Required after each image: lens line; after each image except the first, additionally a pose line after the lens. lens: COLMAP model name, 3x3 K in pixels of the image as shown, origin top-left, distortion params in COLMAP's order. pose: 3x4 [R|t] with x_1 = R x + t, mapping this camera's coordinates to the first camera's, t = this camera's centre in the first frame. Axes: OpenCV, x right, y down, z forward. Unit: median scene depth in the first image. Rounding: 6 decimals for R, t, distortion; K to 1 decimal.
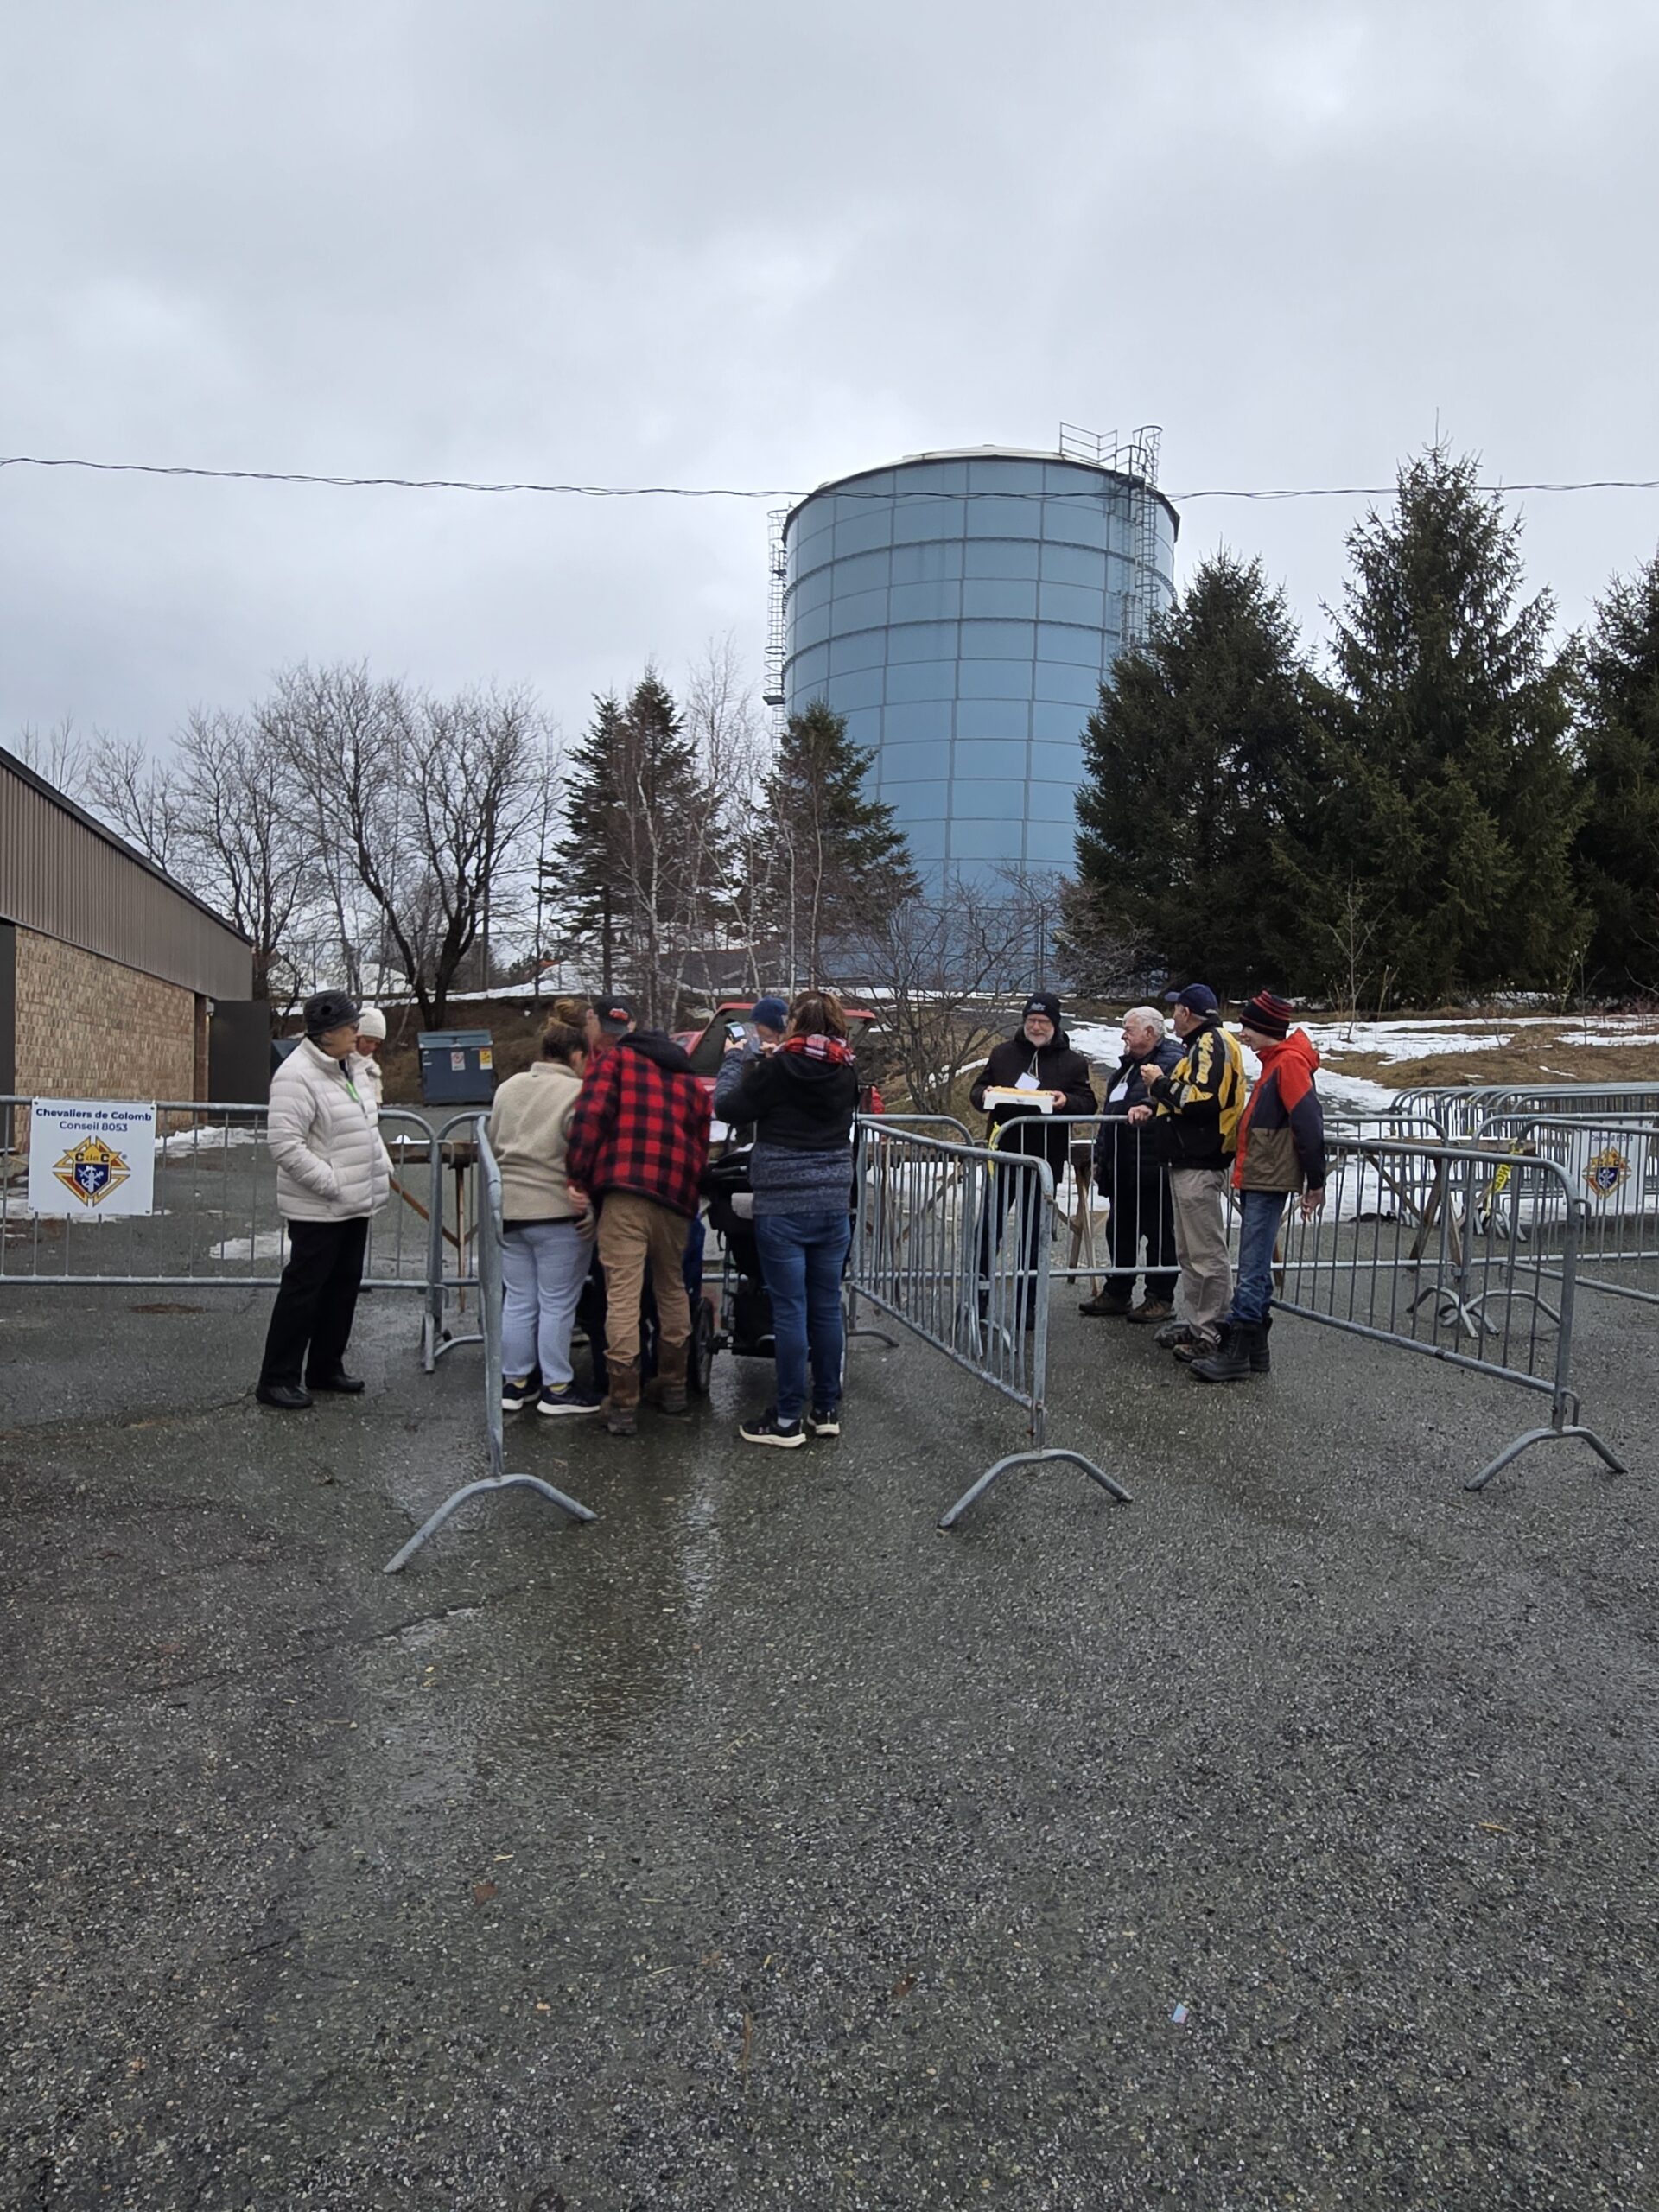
lens RADIAL K [[1445.0, 0, 829.5], [0, 1445.0, 1106.0], [0, 0, 1]] dist [-0.032320, 0.043749]
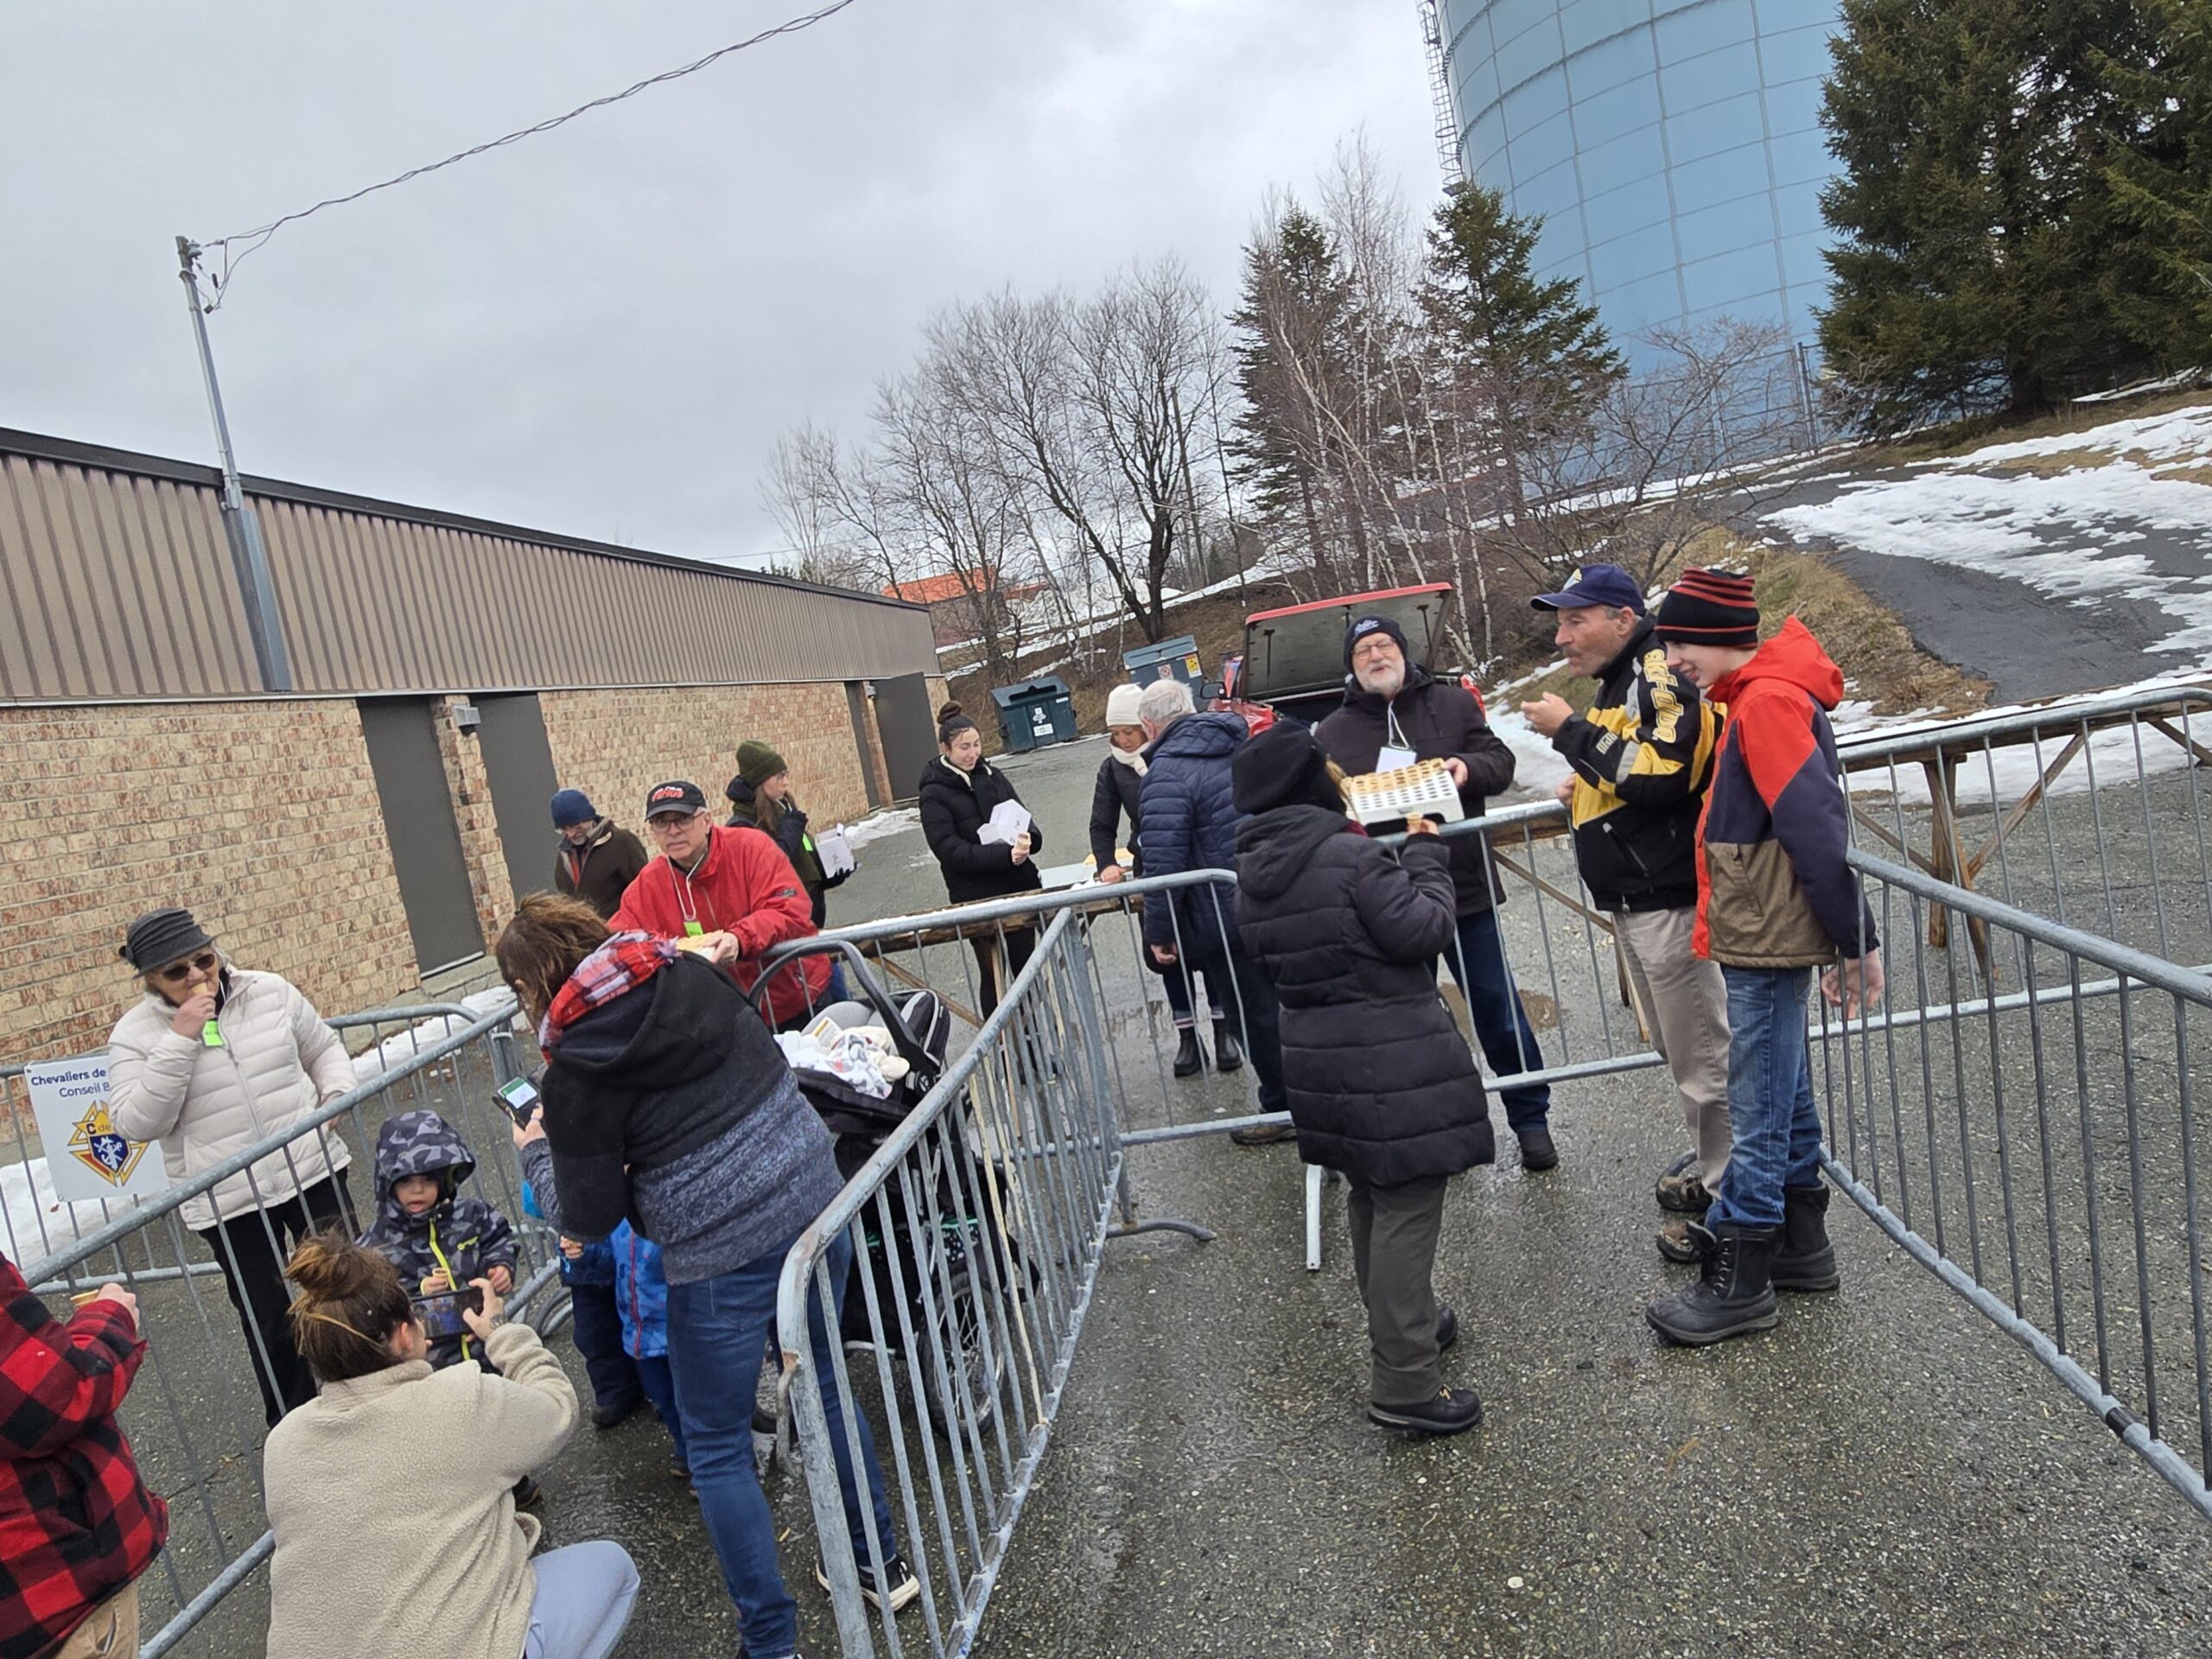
lens RADIAL K [[1445.0, 0, 1106.0], [0, 1445.0, 829.5], [0, 0, 1]] dist [-0.032320, 0.043749]
pose [[0.915237, -0.158453, -0.370450, 0.052906], [0.199978, 0.976829, 0.076247, -0.012784], [0.349784, -0.143866, 0.925718, 0.085650]]
